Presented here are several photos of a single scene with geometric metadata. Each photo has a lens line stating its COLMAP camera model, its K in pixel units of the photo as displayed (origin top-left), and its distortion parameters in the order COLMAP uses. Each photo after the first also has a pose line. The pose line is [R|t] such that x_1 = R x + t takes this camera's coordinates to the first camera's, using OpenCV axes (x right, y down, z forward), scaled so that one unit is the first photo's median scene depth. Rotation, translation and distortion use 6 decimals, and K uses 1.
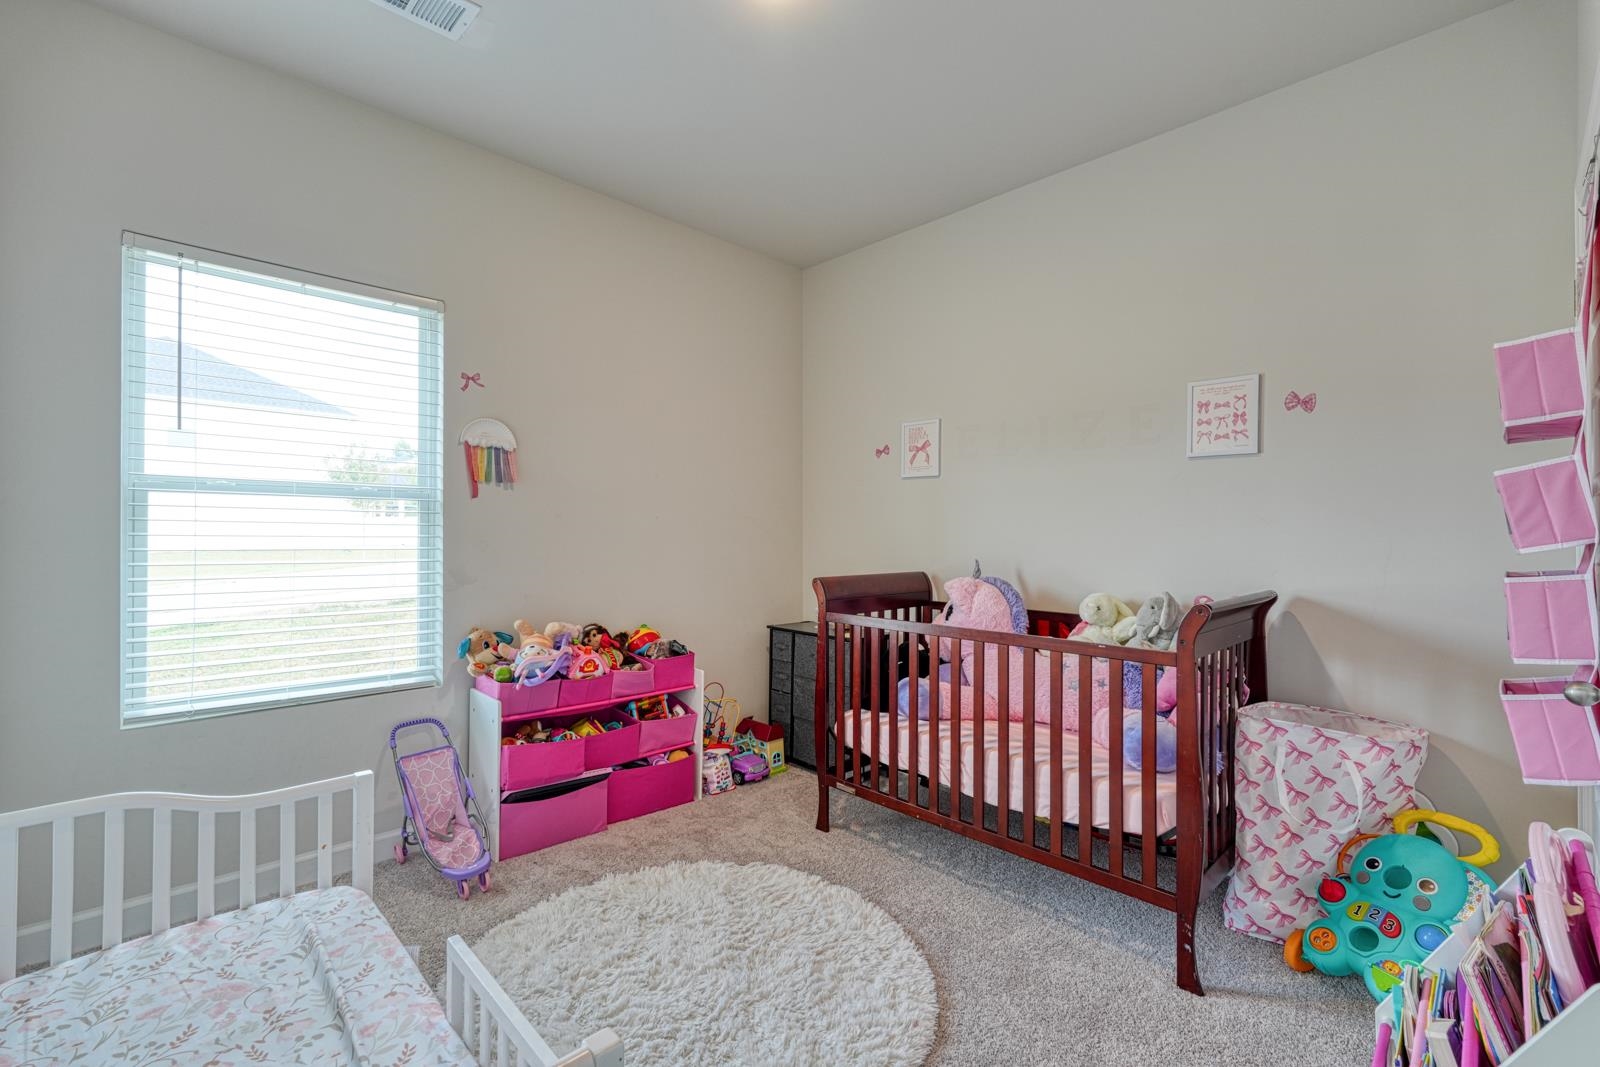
lens RADIAL K [[707.7, 0, 821.4], [0, 707.7, 521.6], [0, 0, 1]] dist [0.002591, 0.000403]
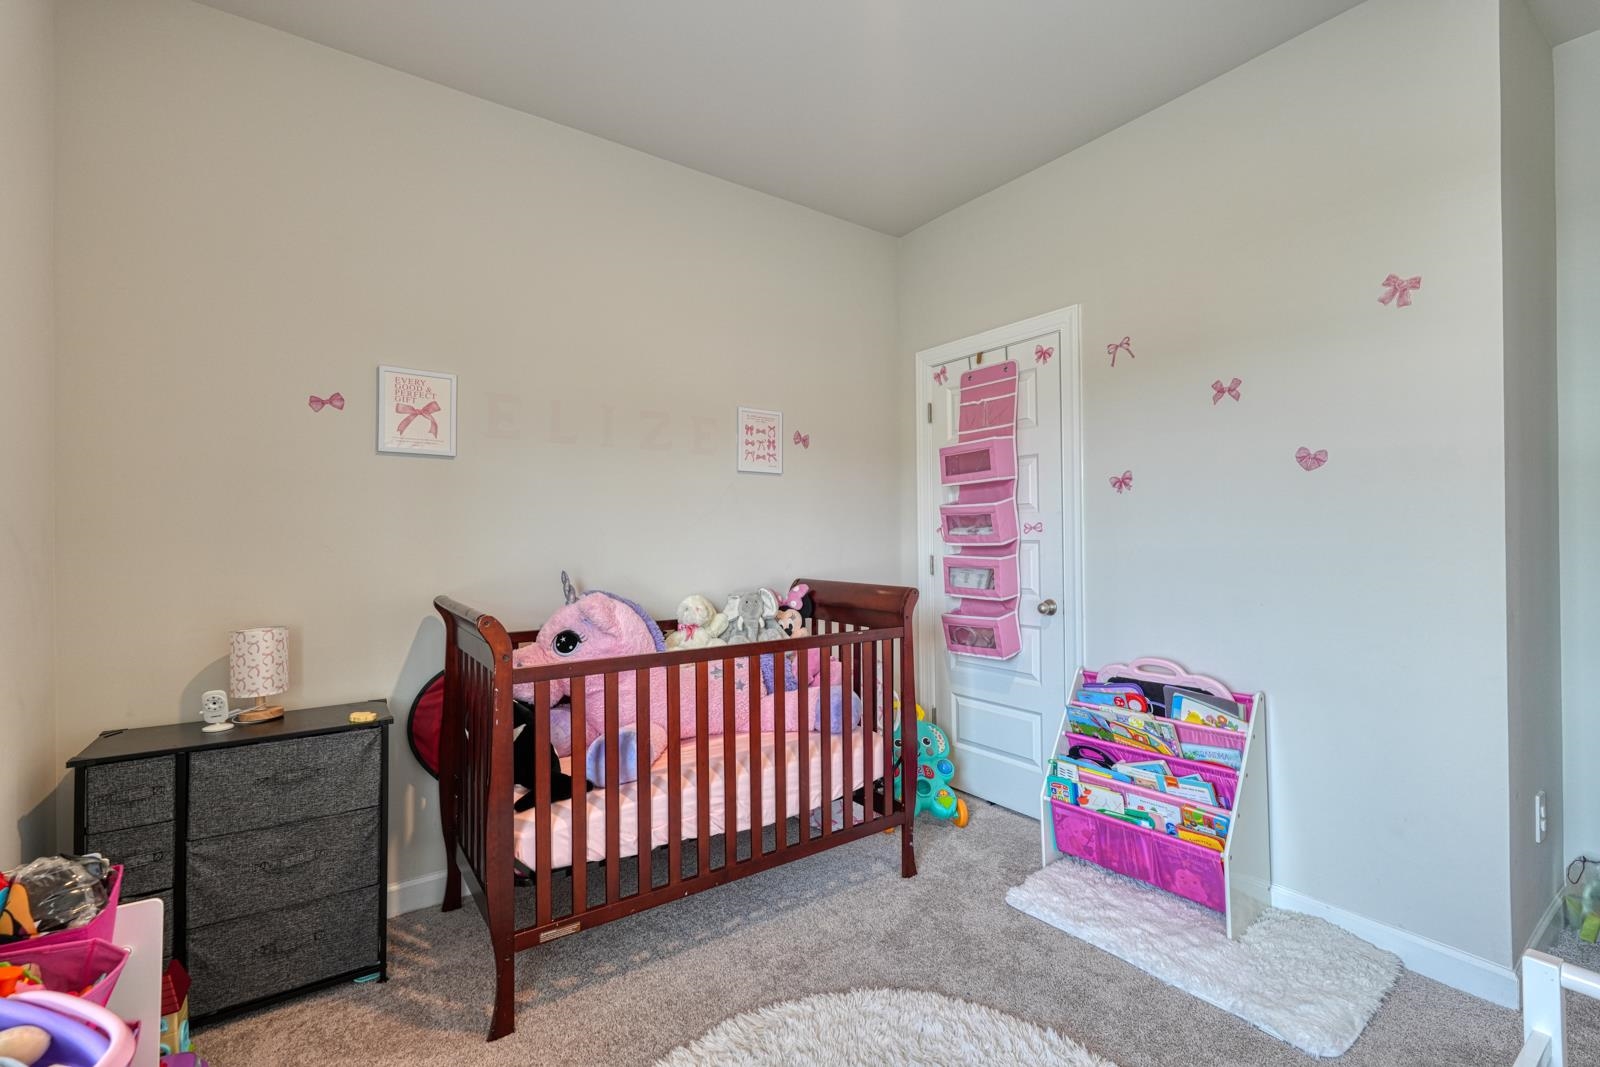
lens RADIAL K [[707.7, 0, 821.4], [0, 707.7, 521.6], [0, 0, 1]] dist [0.002591, 0.000403]
pose [[0.148336, 0.016753, 0.988795, -0.609146], [-0.008928, 0.999838, -0.015601, 0.008912], [-0.988897, -0.006514, 0.148462, 0.701183]]
